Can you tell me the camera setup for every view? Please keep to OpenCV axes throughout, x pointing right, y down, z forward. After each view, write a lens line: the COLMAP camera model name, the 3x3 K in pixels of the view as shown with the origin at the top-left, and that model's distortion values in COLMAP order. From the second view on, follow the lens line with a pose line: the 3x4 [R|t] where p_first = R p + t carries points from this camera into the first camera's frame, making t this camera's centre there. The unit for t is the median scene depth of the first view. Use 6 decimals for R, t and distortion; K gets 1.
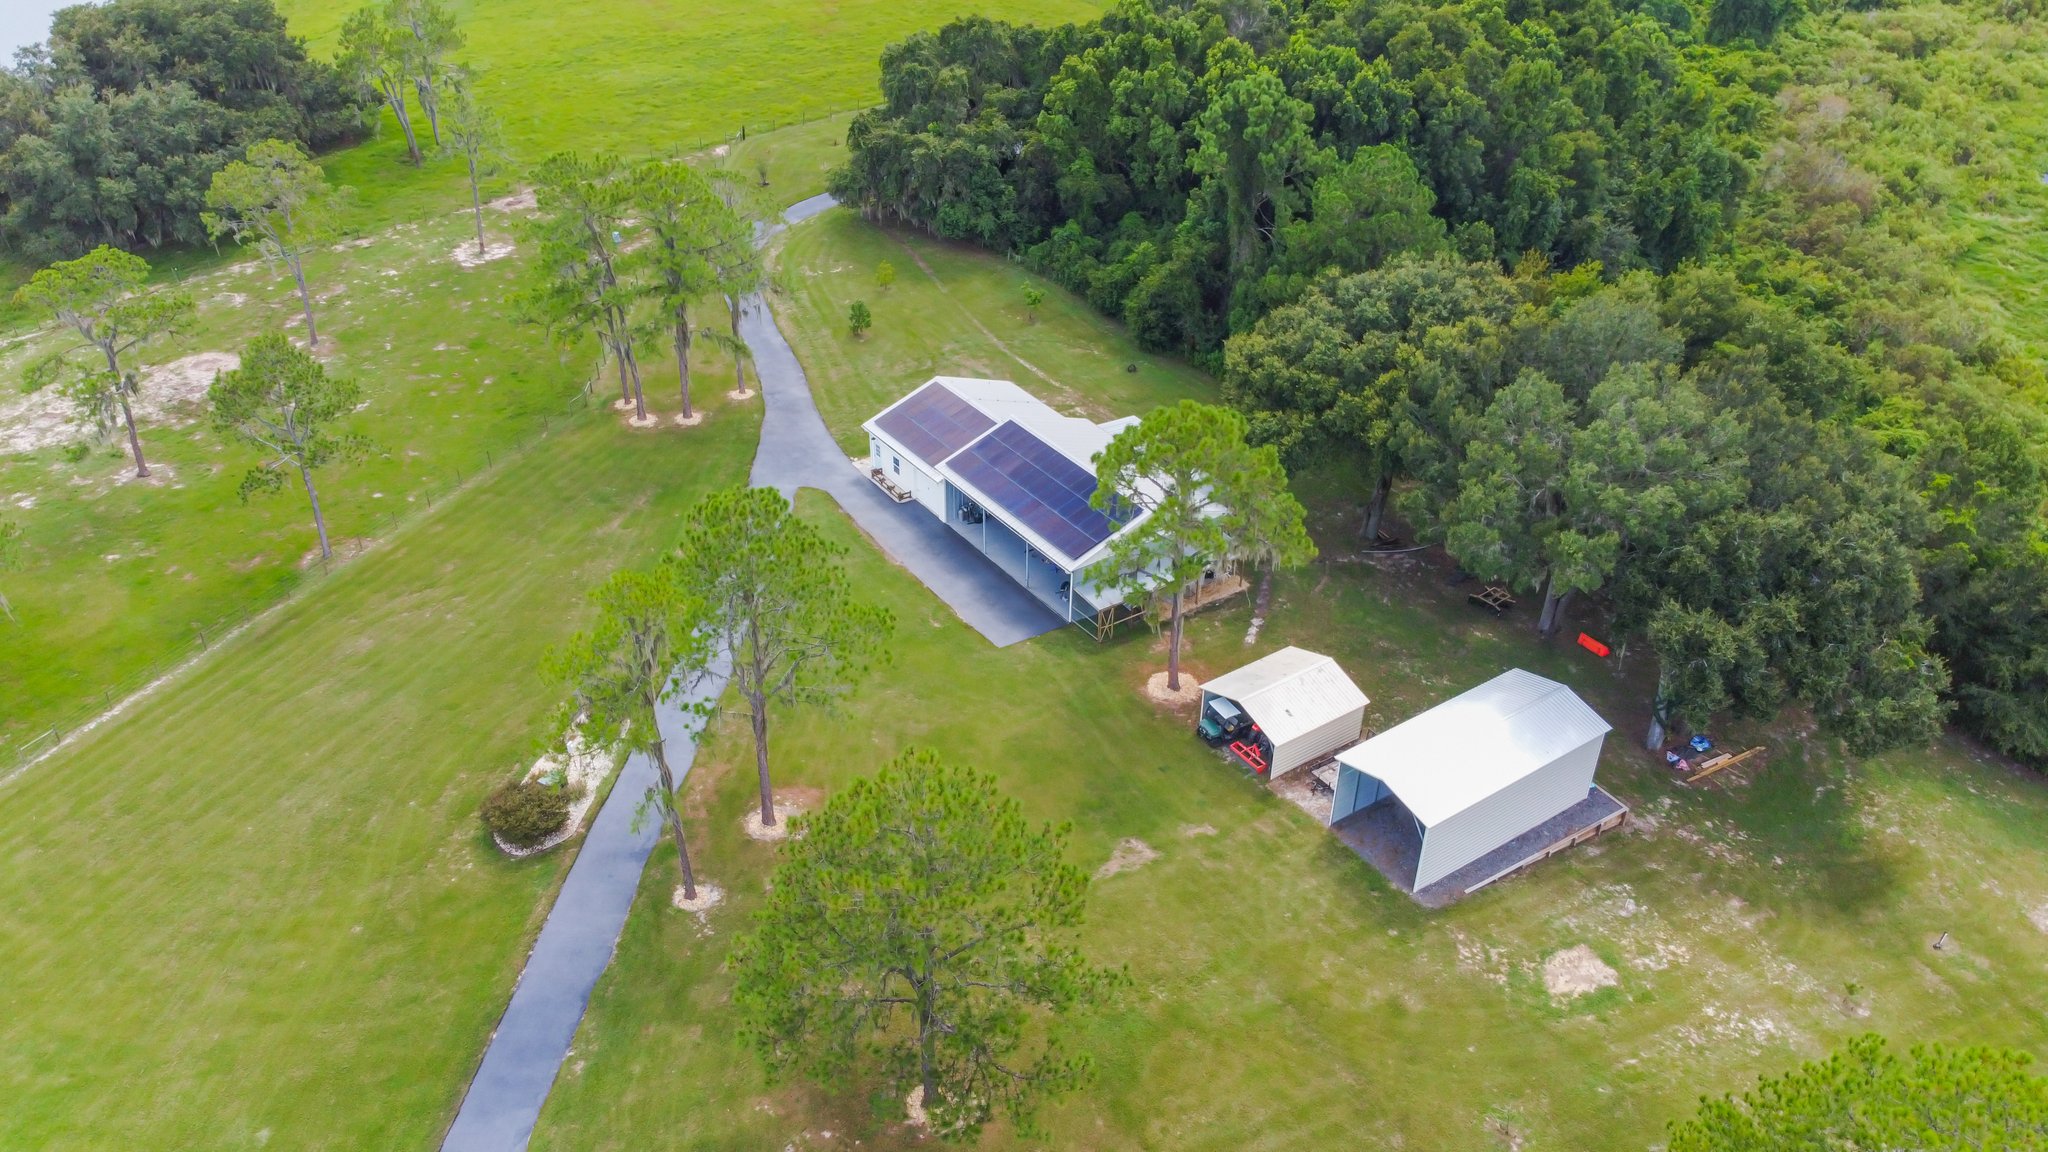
lens RADIAL K [[1545.4, 0, 1010.5], [0, 1545.4, 587.6], [0, 0, 1]] dist [-0.007716, 0.004454]
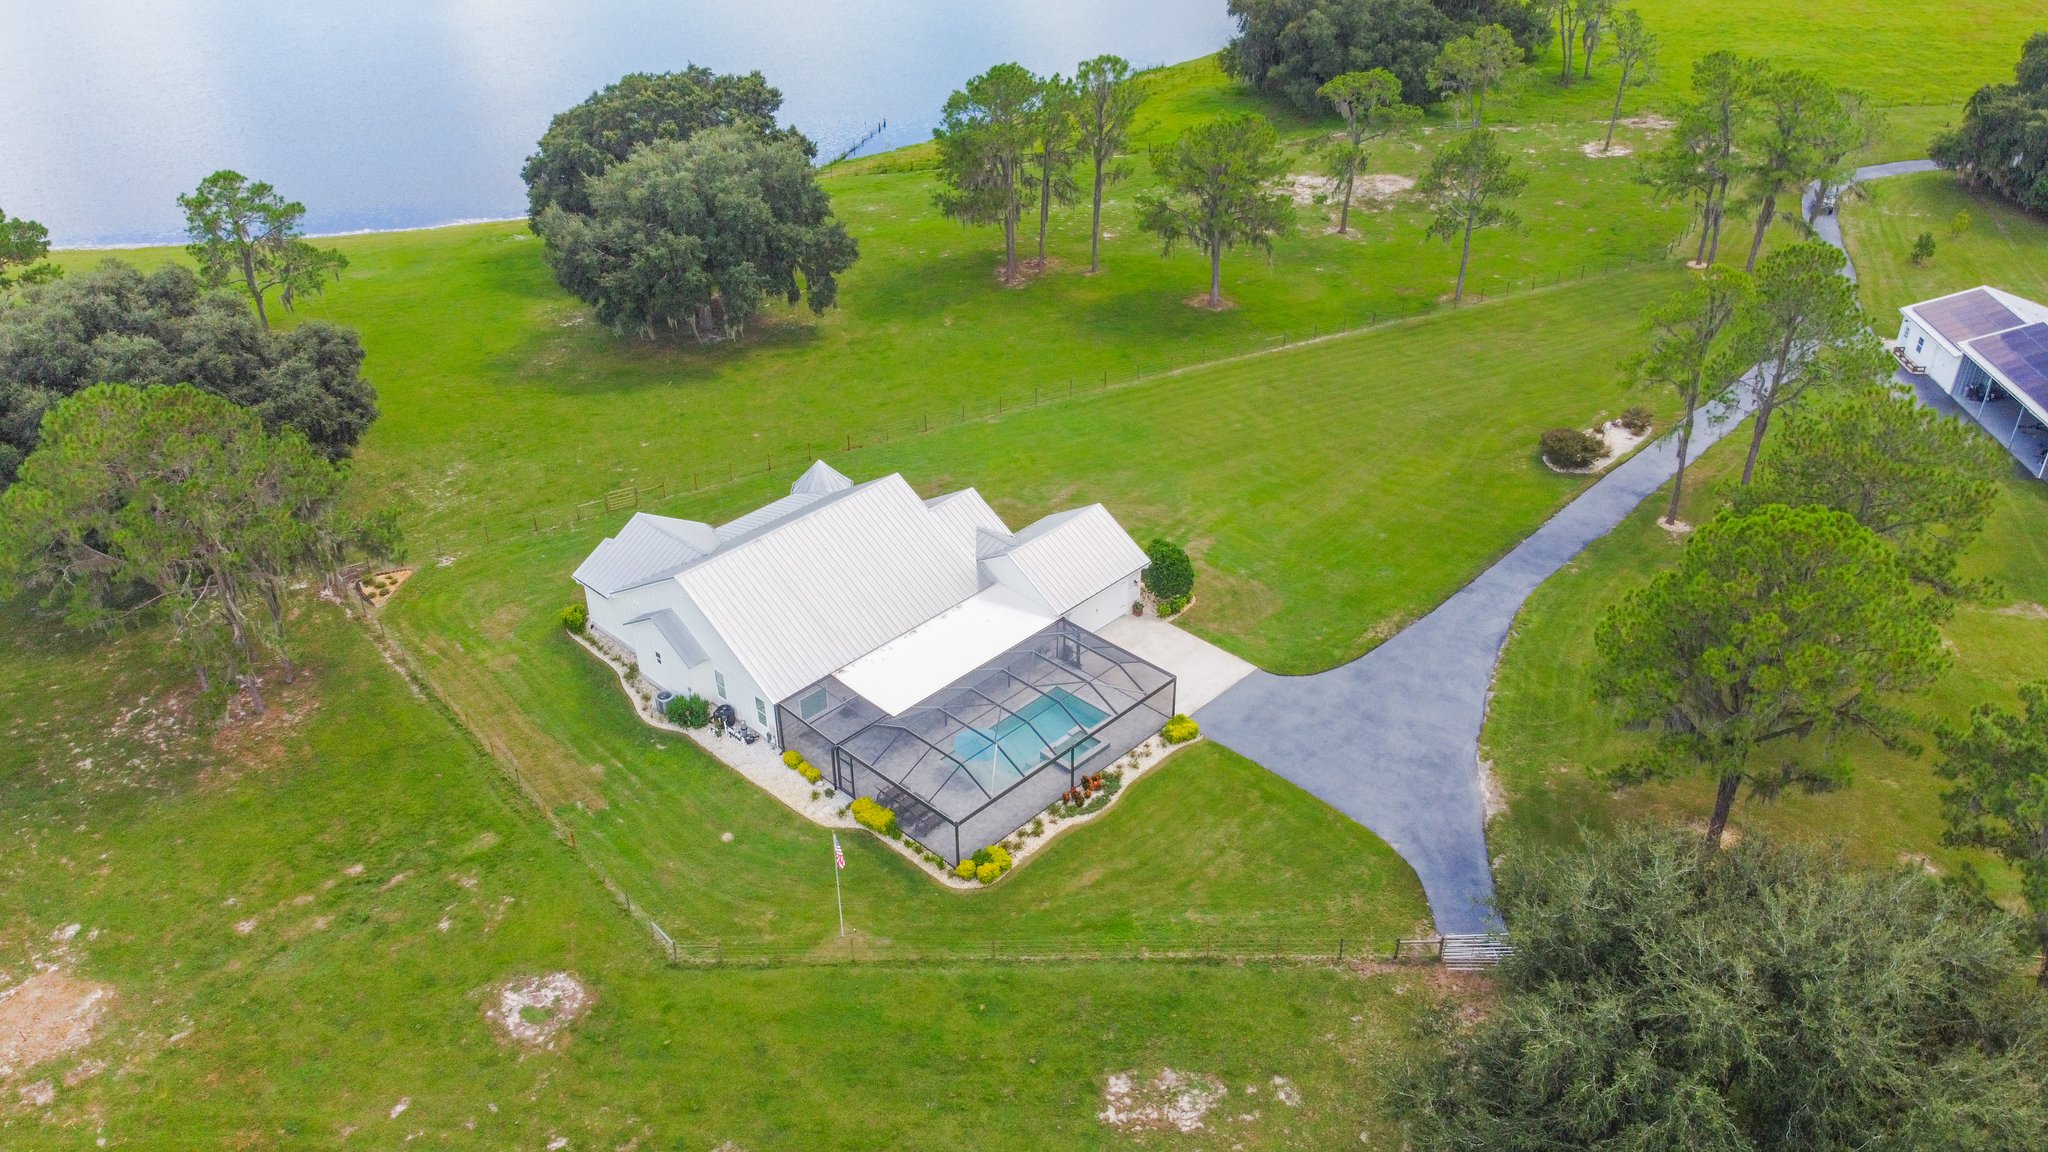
lens RADIAL K [[1547.6, 0, 1012.5], [0, 1547.6, 592.5], [0, 0, 1]] dist [-0.008447, -0.004159]
pose [[0.793403, 0.312595, -0.522298, 0.040445], [-0.319741, 0.944174, 0.079382, 0.180961], [0.517955, 0.104018, 0.849060, -0.275384]]
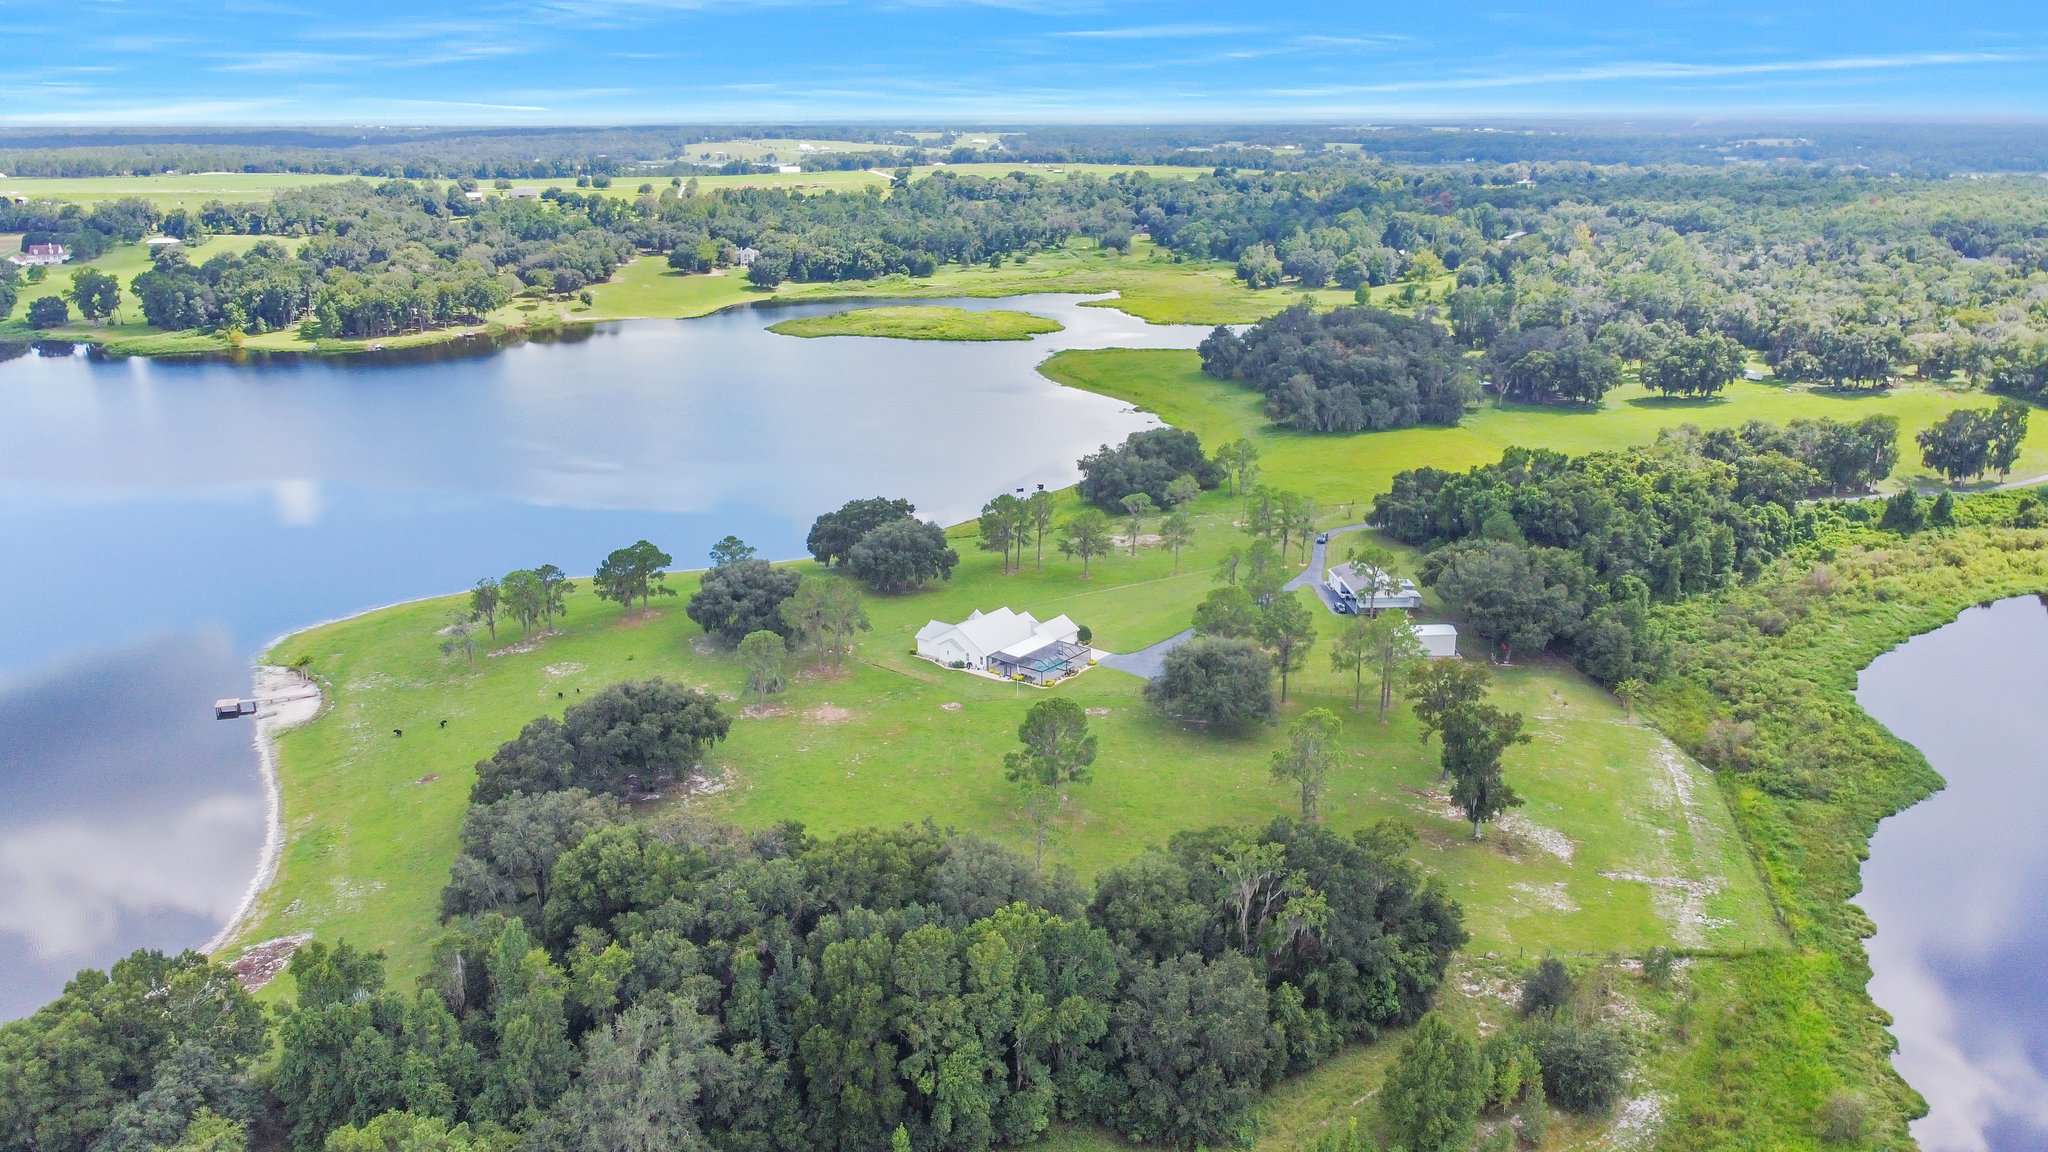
lens RADIAL K [[1547.6, 0, 1012.5], [0, 1547.6, 592.5], [0, 0, 1]] dist [-0.008447, -0.004159]
pose [[0.855966, 0.145153, -0.496239, 0.796245], [-0.275615, 0.940144, -0.200412, 0.644767], [0.437445, 0.308317, 0.844738, -1.707703]]
